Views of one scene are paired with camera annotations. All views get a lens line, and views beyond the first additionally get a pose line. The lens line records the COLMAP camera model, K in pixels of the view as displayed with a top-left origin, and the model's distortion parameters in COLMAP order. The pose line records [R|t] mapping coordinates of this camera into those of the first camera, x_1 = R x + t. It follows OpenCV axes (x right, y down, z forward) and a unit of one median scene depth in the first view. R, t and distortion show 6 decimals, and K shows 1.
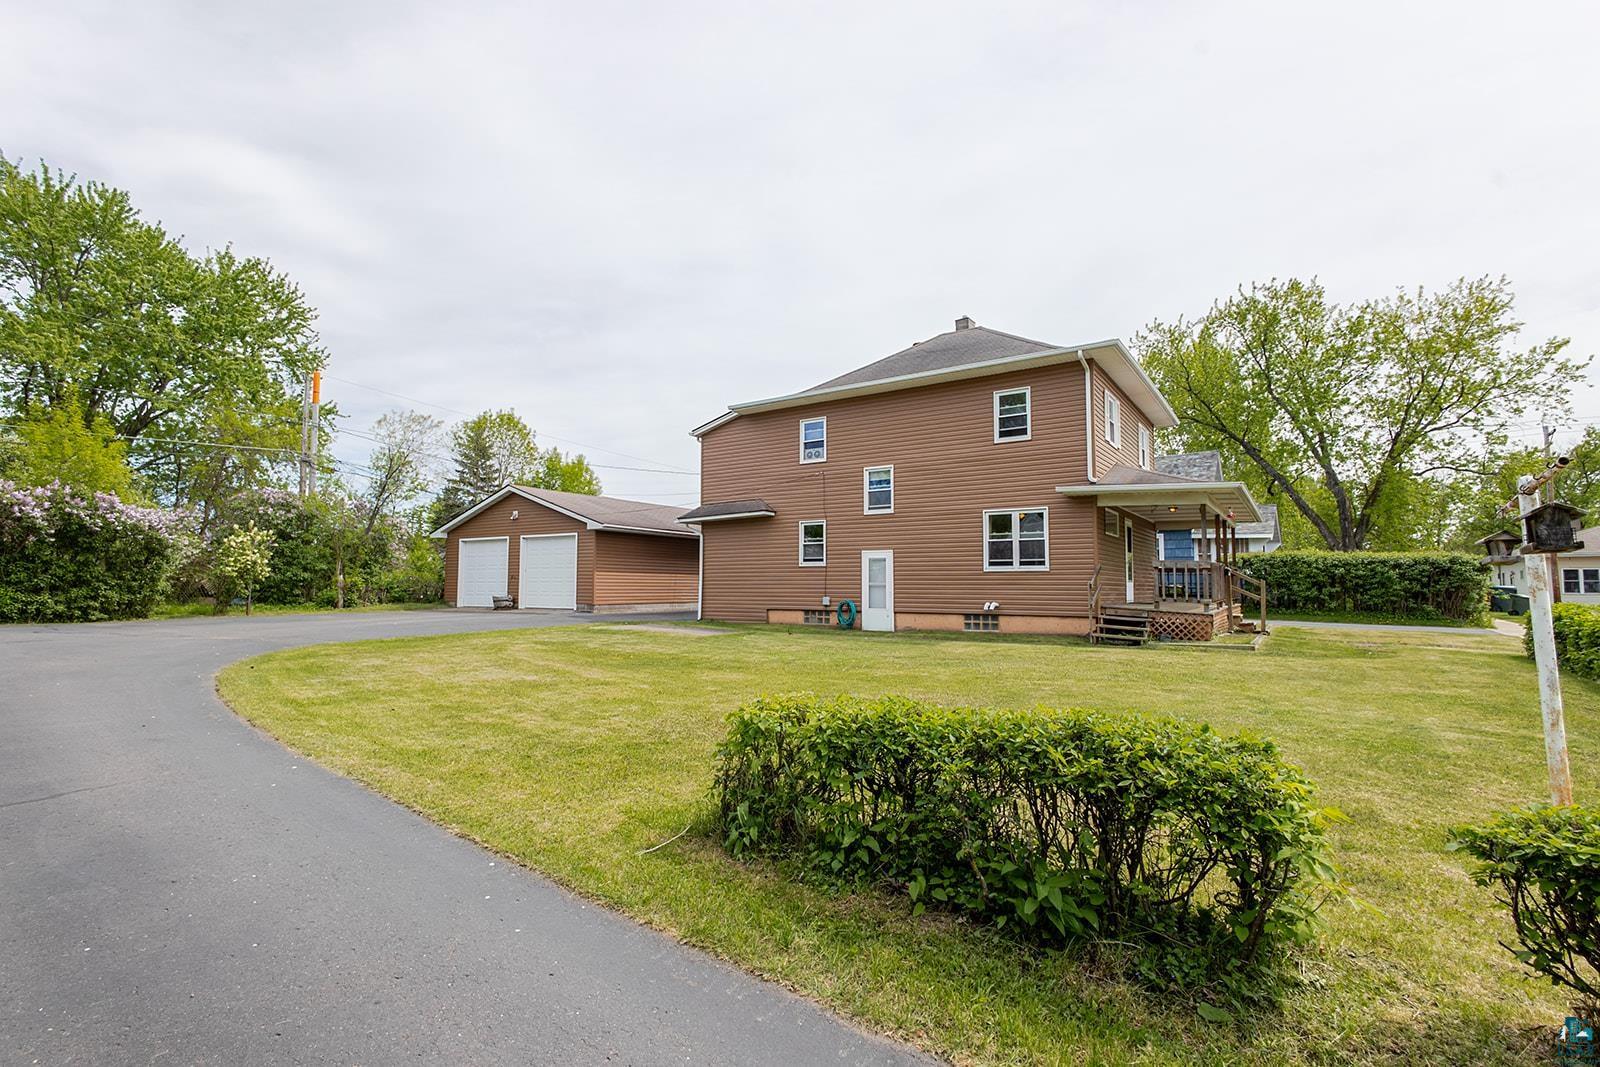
lens RADIAL K [[739.7, 0, 786.4], [0, 739.7, 526.9], [0, 0, 1]] dist [0.012571, 0.000669]
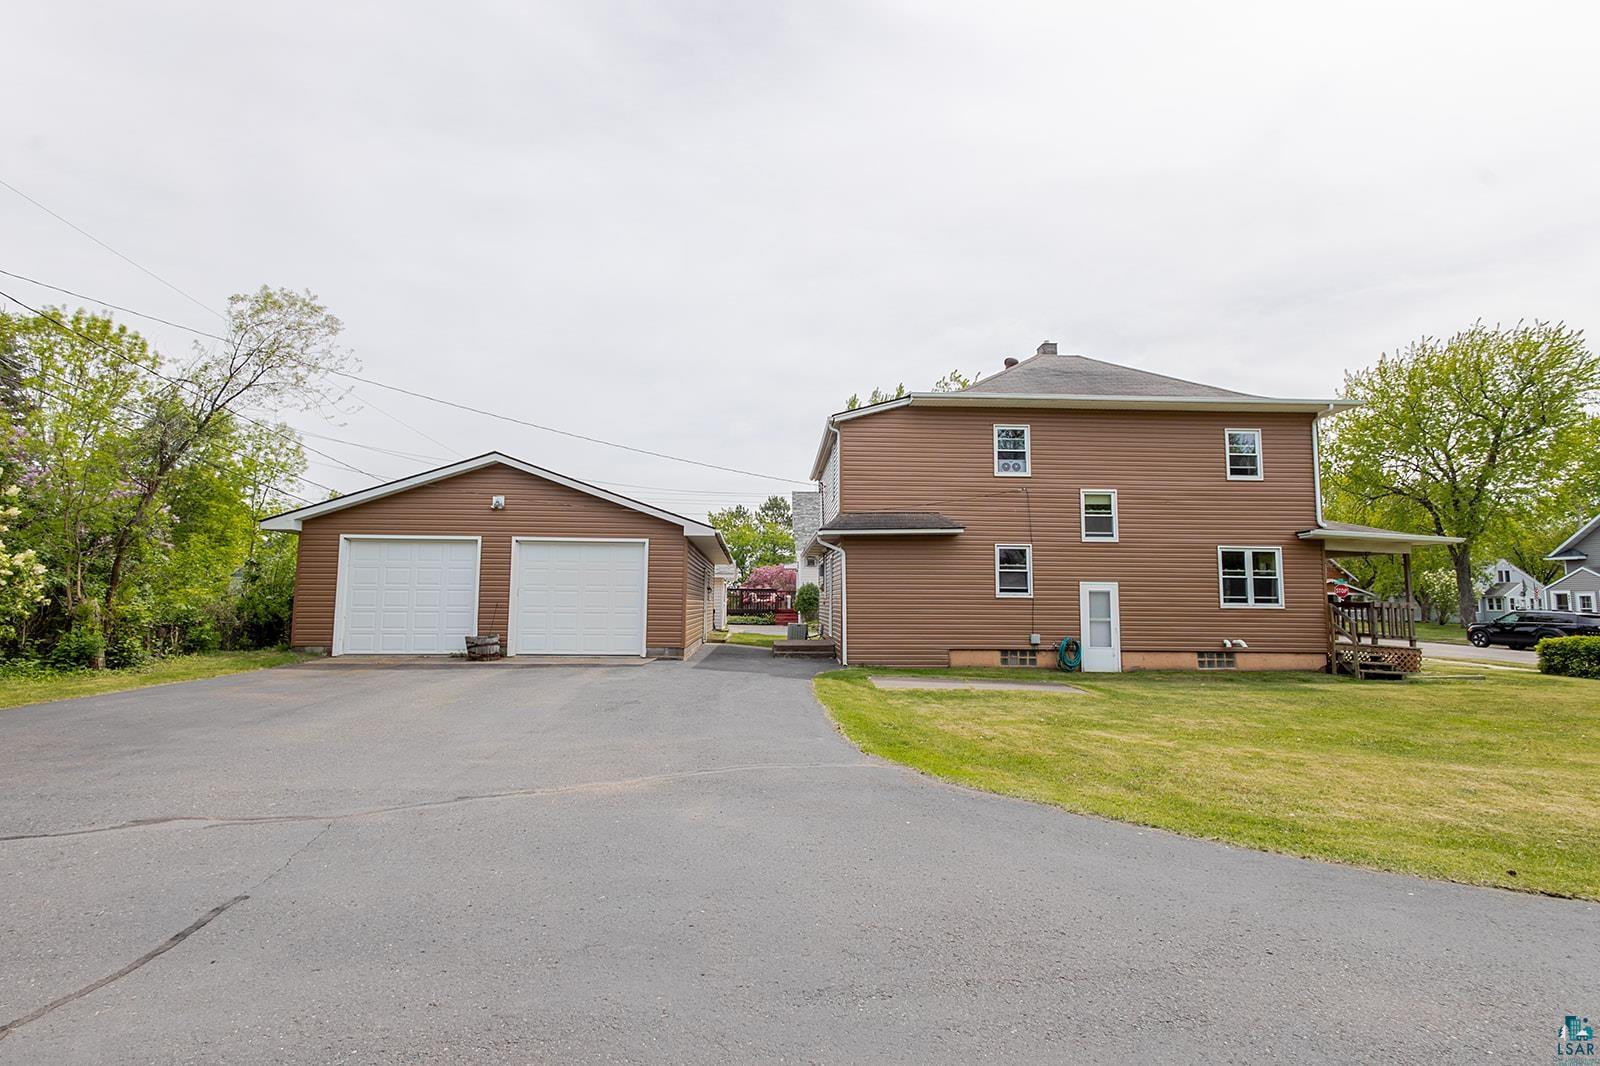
lens RADIAL K [[739.7, 0, 798.6], [0, 739.7, 539.3], [0, 0, 1]] dist [0.012571, 0.000669]
pose [[0.800414, 0.064590, 0.595958, -0.699960], [-0.053179, 0.997909, -0.036731, 0.031670], [-0.597084, -0.002293, 0.802175, 0.487939]]
